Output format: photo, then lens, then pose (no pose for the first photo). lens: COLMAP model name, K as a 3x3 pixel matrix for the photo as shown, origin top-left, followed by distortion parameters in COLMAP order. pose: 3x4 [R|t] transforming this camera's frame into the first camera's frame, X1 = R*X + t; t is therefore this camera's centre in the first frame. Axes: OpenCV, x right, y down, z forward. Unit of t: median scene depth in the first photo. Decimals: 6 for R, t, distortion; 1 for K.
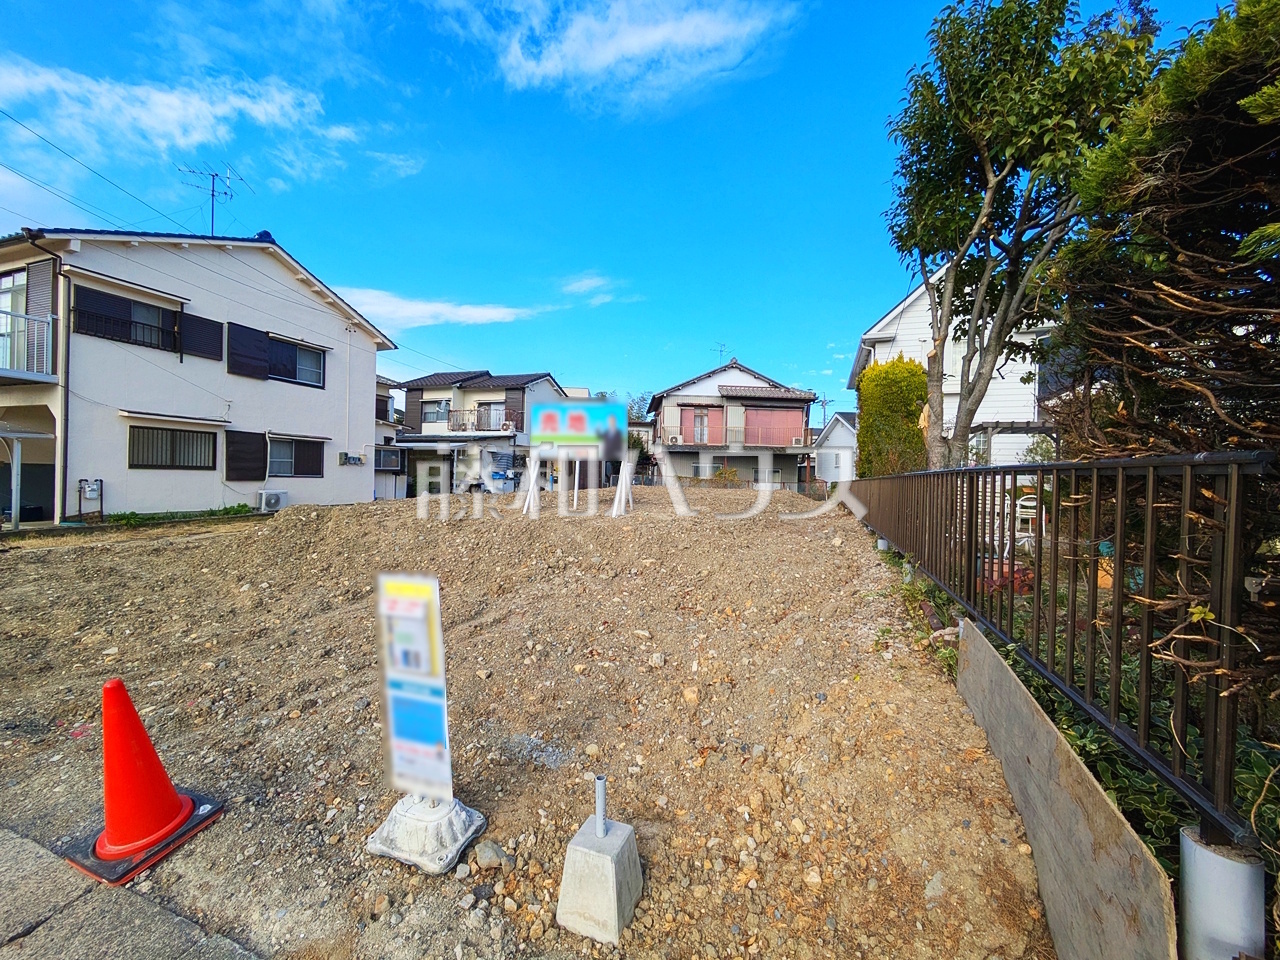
lens RADIAL K [[507.3, 0, 639.9], [0, 507.3, 481.3], [0, 0, 1]] dist [-0.000853, 0.001507]
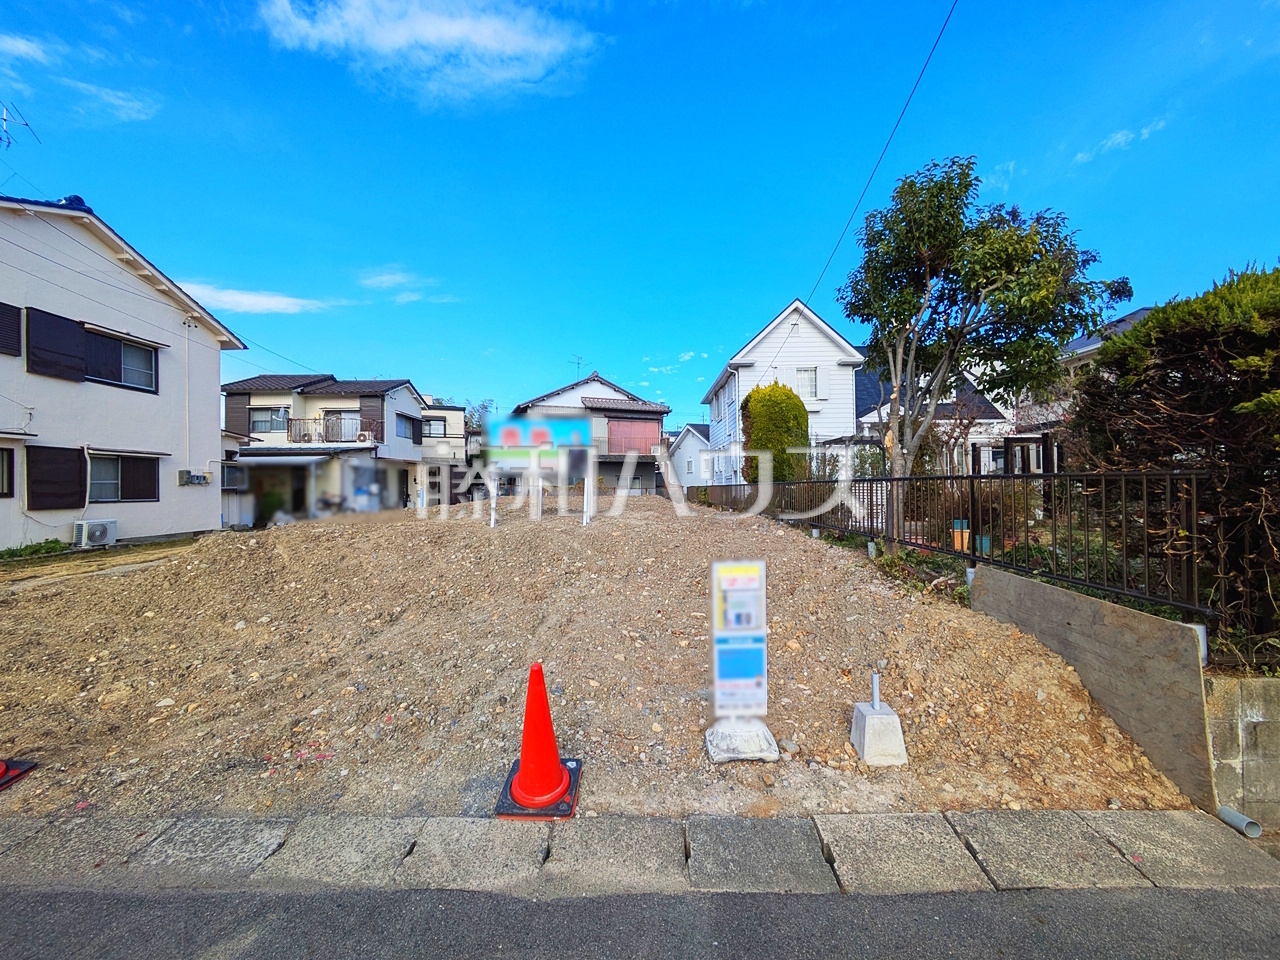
lens RADIAL K [[507.3, 0, 640.2], [0, 507.3, 479.3], [0, 0, 1]] dist [-0.000853, 0.001507]
pose [[0.944258, -0.028971, 0.327930, -0.206944], [0.035199, 0.999295, -0.013073, -0.006436], [-0.327320, 0.023887, 0.944611, -0.047799]]
